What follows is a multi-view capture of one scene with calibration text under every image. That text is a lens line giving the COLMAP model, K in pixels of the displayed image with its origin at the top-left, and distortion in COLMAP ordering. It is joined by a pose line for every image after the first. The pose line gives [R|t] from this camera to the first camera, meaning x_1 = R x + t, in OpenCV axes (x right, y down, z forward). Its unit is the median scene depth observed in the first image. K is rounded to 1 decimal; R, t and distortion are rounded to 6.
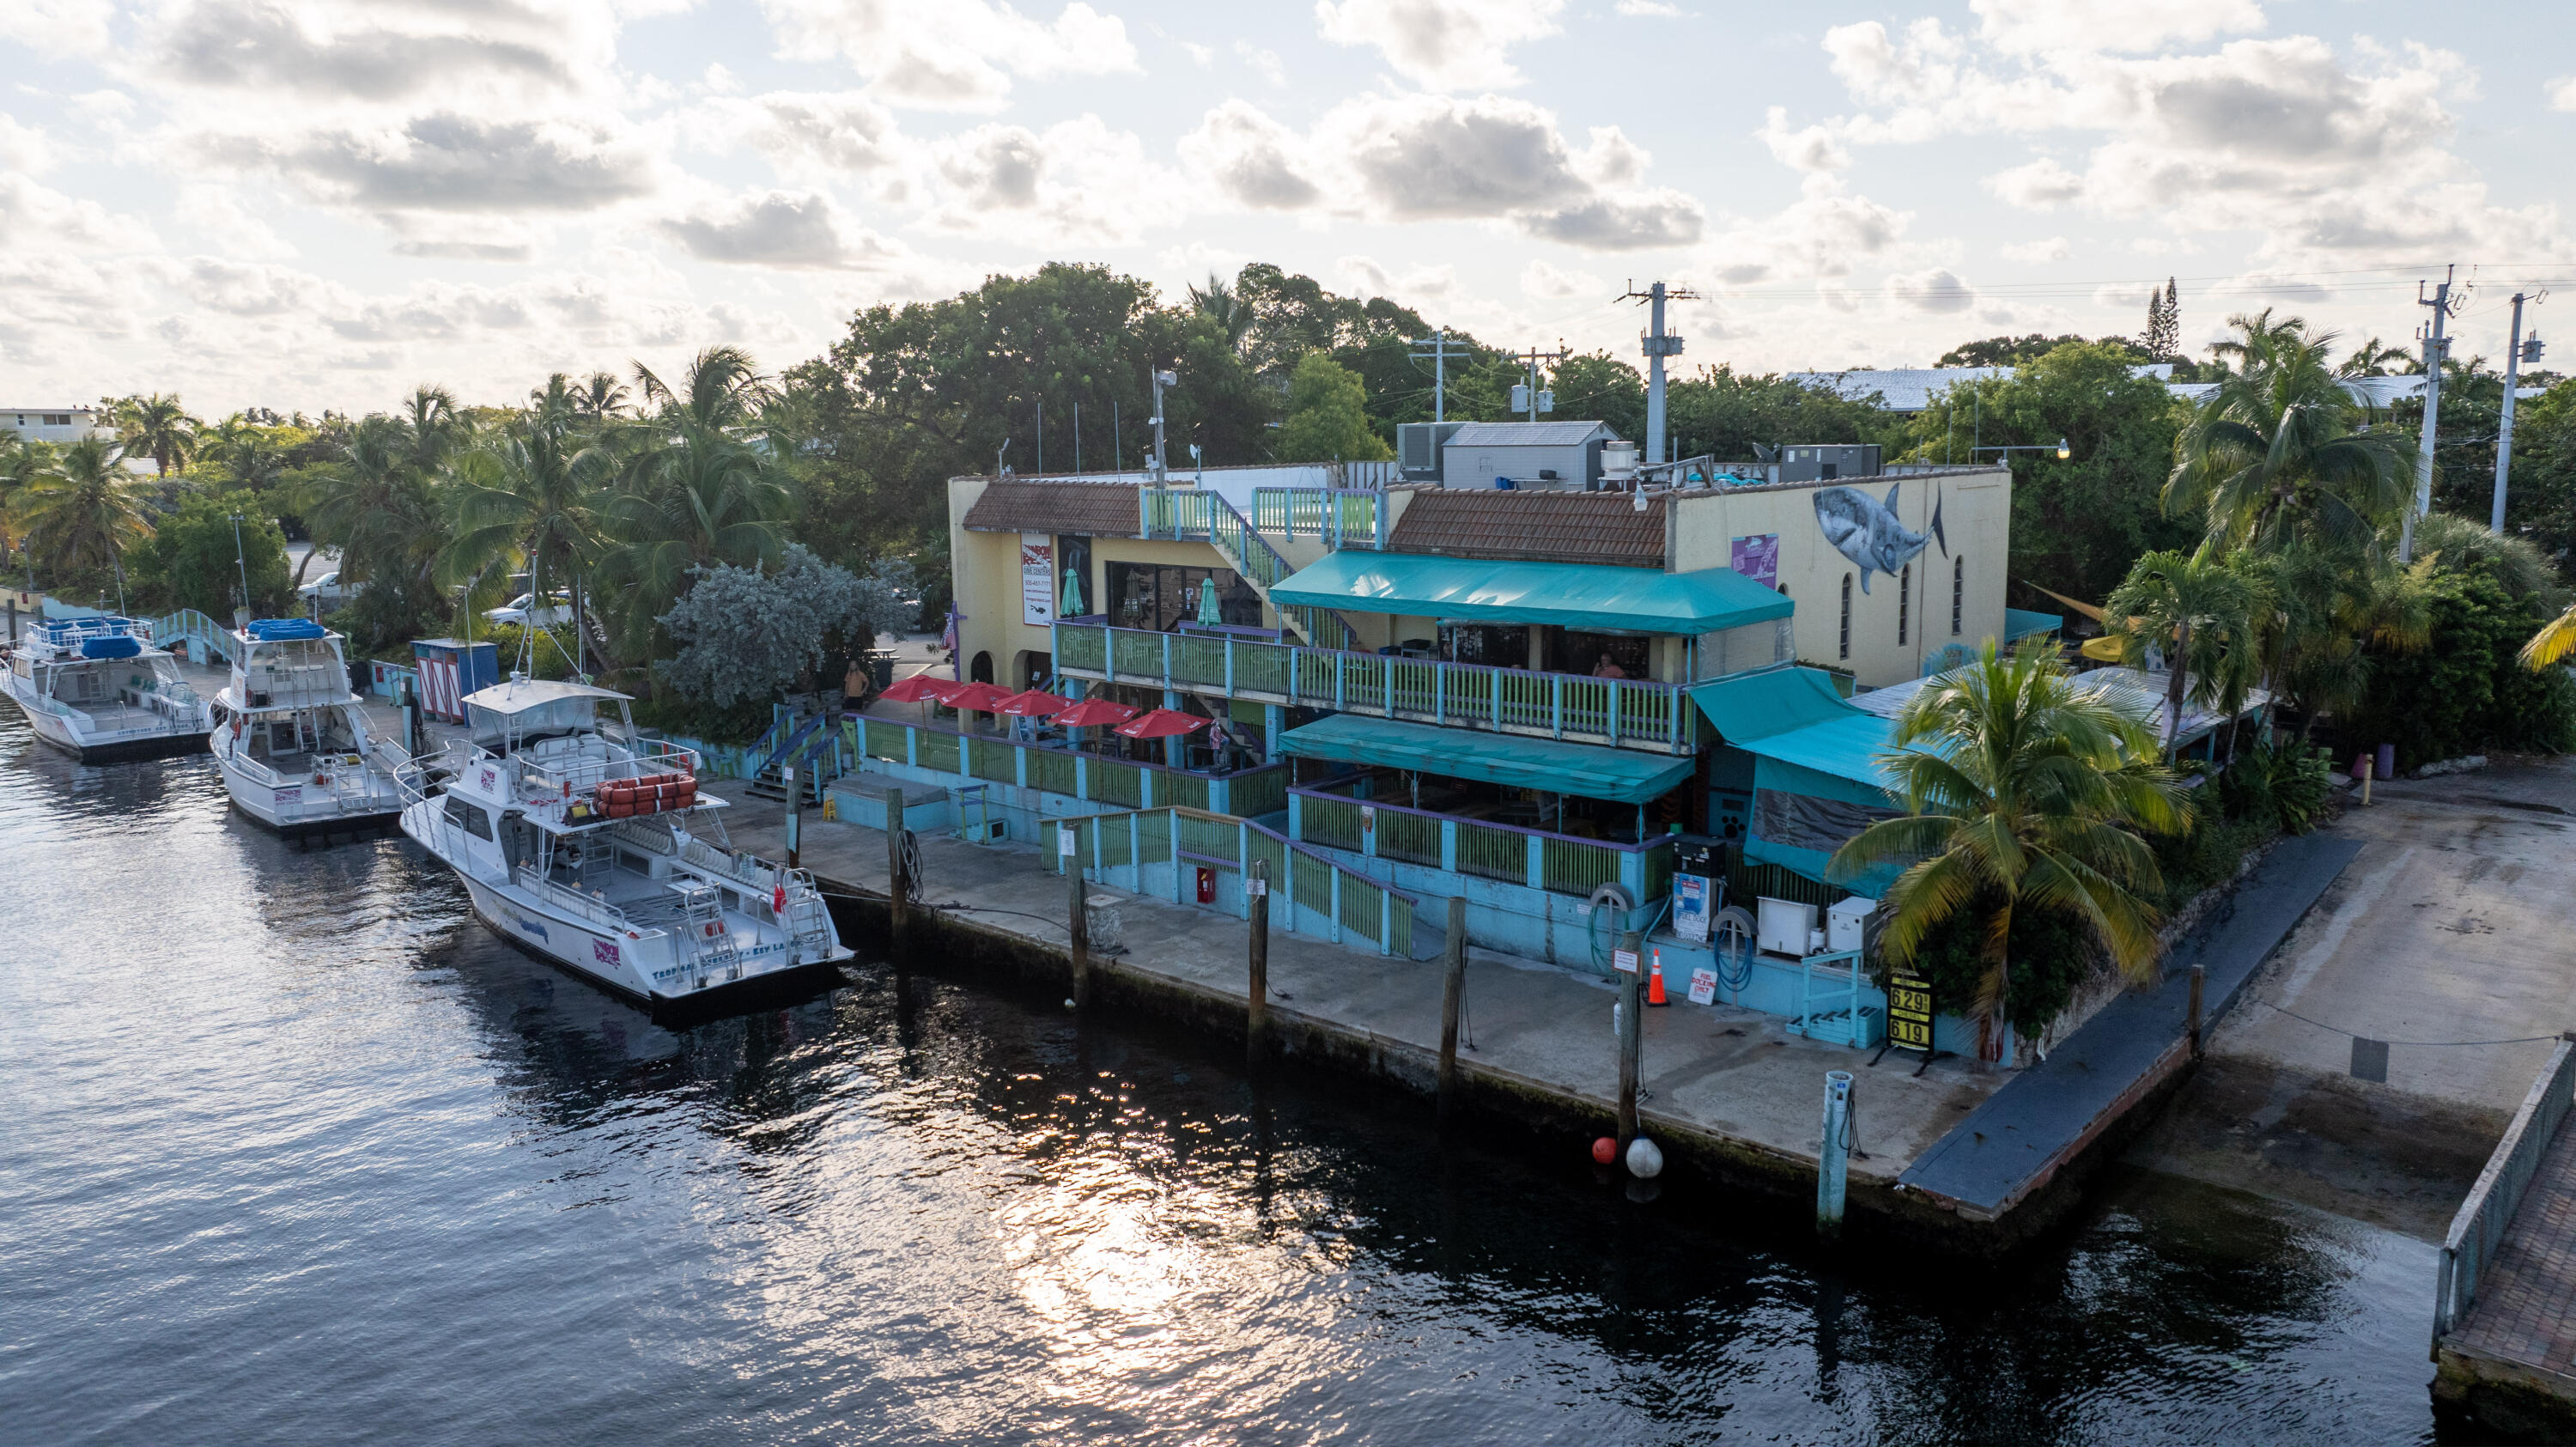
lens RADIAL K [[1763.2, 0, 1288.0], [0, 1763.2, 723.5], [0, 0, 1]] dist [0.033589, 0.000335]
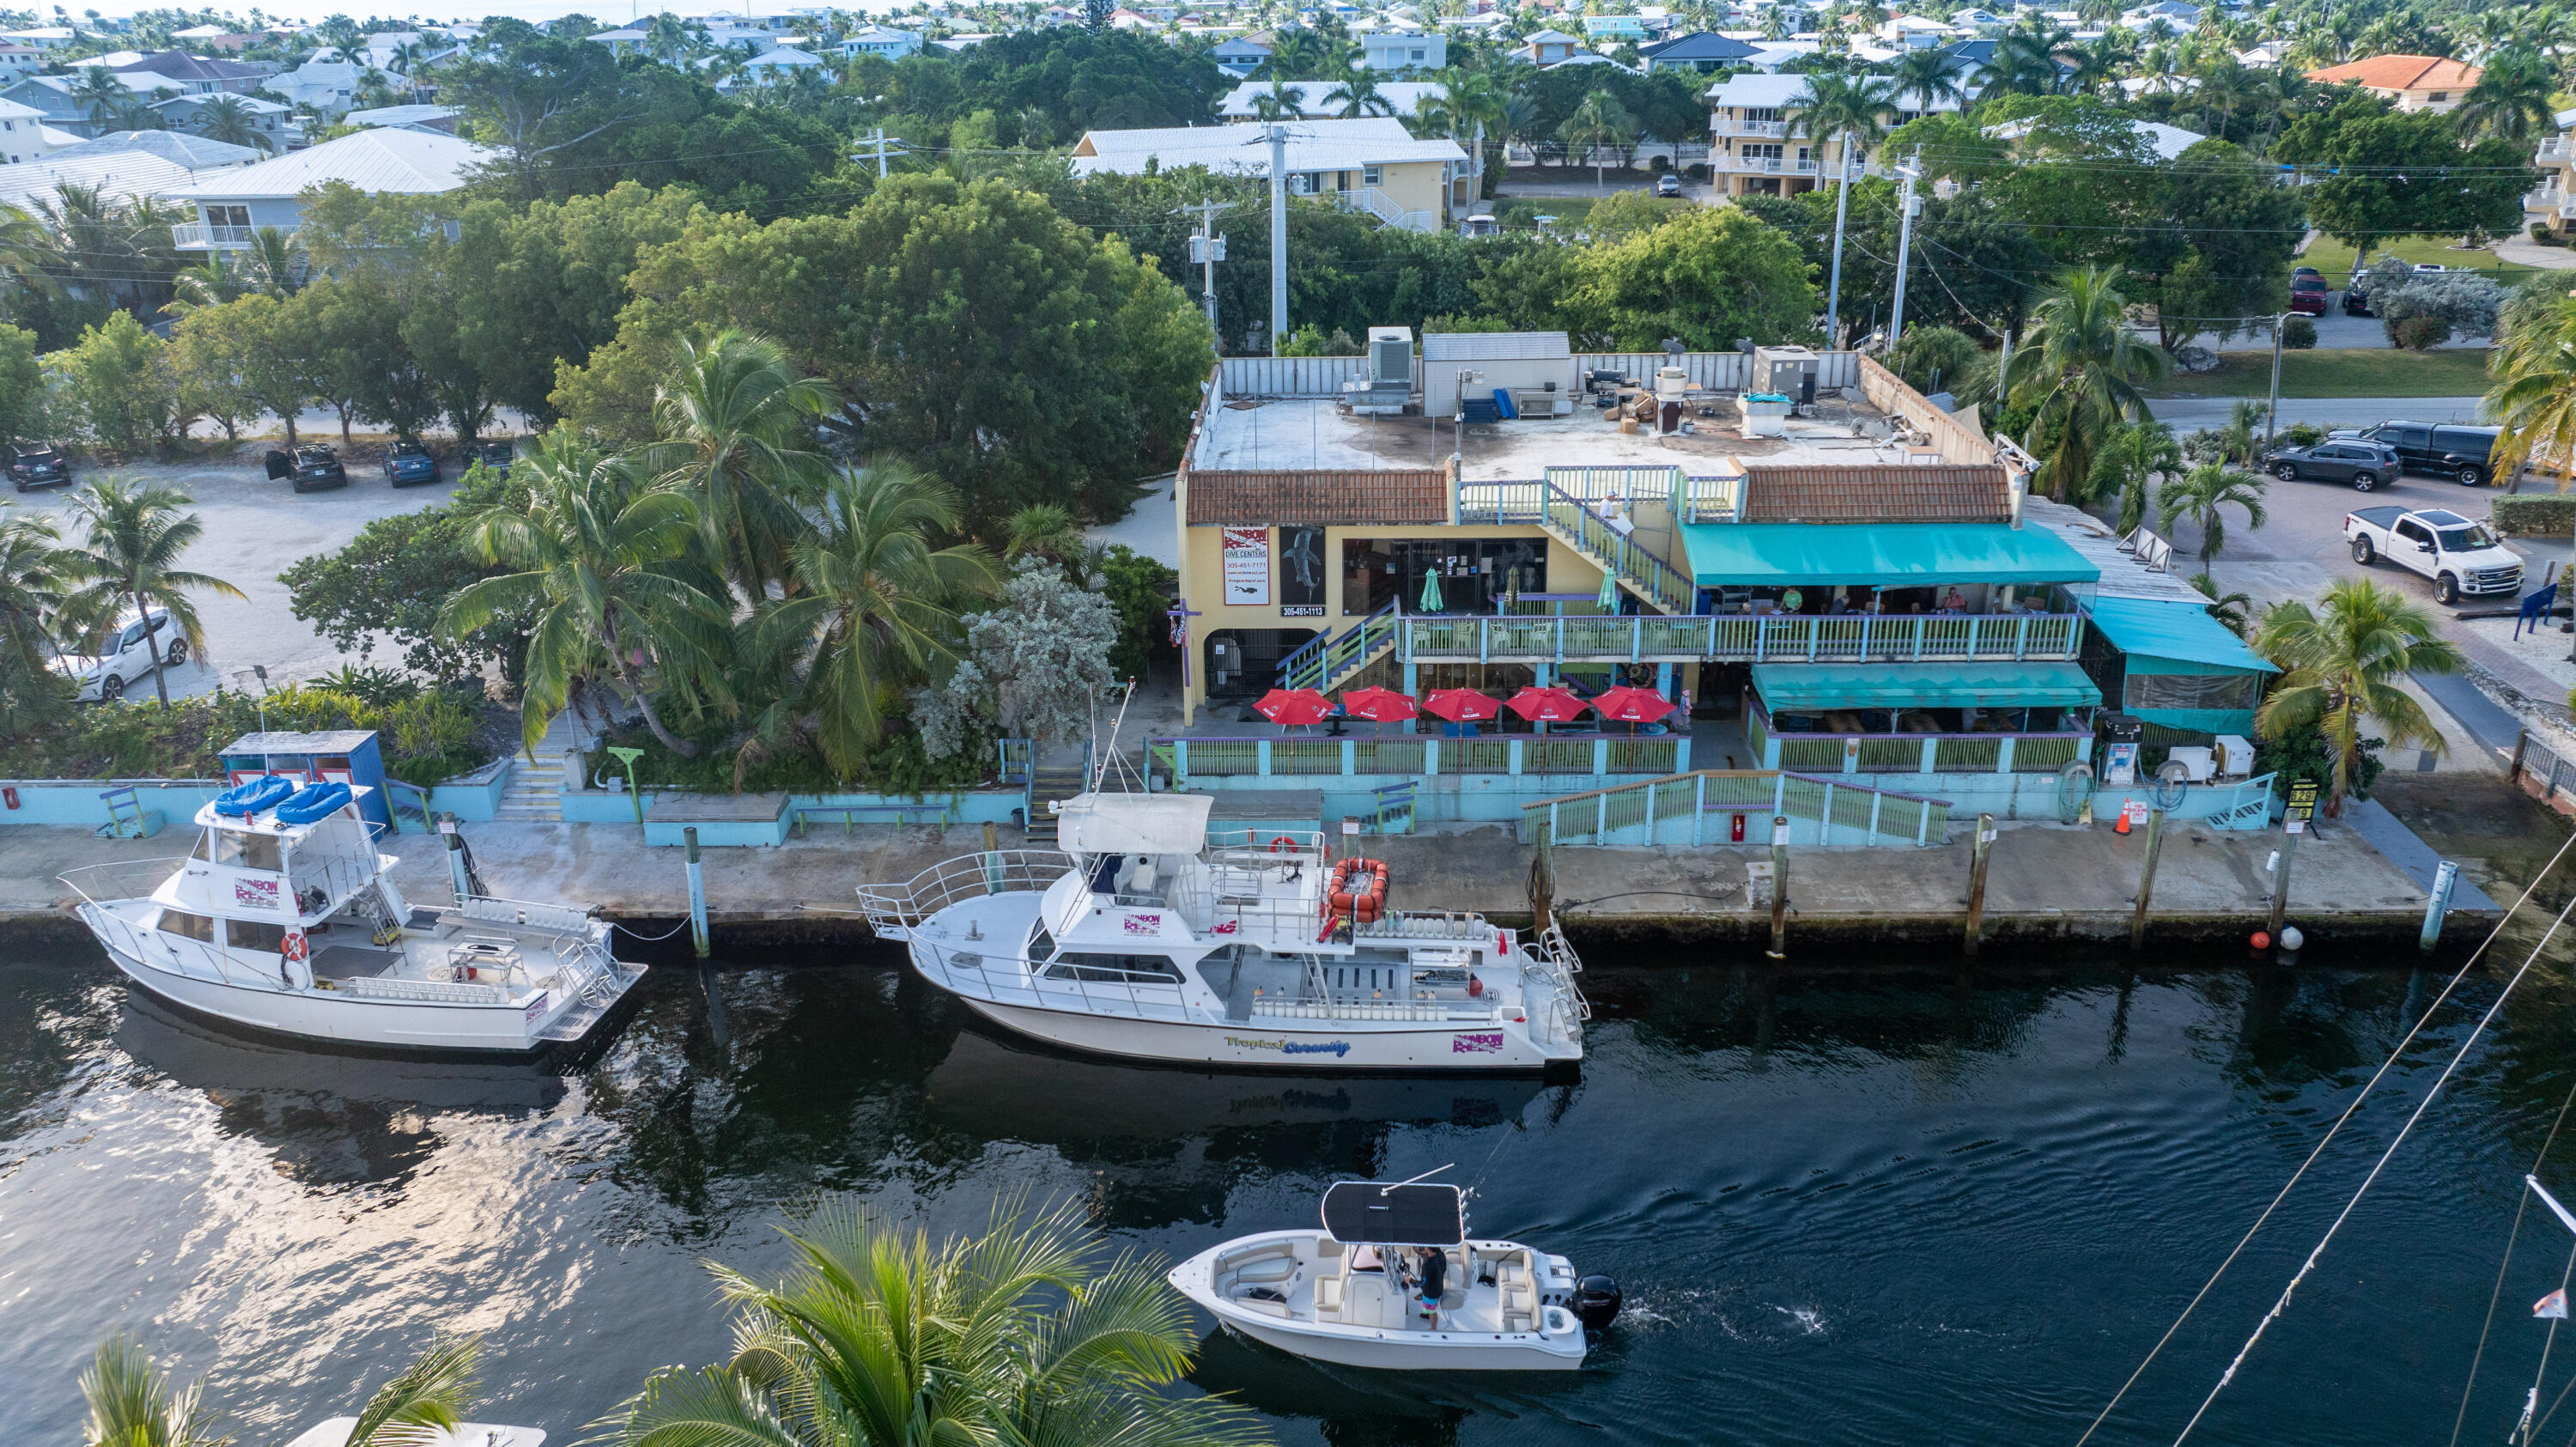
lens RADIAL K [[1763.2, 0, 1288.0], [0, 1763.2, 723.5], [0, 0, 1]] dist [0.033589, 0.000335]
pose [[0.755906, -0.240831, 0.608775, -1.120919], [0.112775, 0.963880, 0.241281, -0.343360], [-0.644894, -0.113731, 0.755762, 0.299475]]
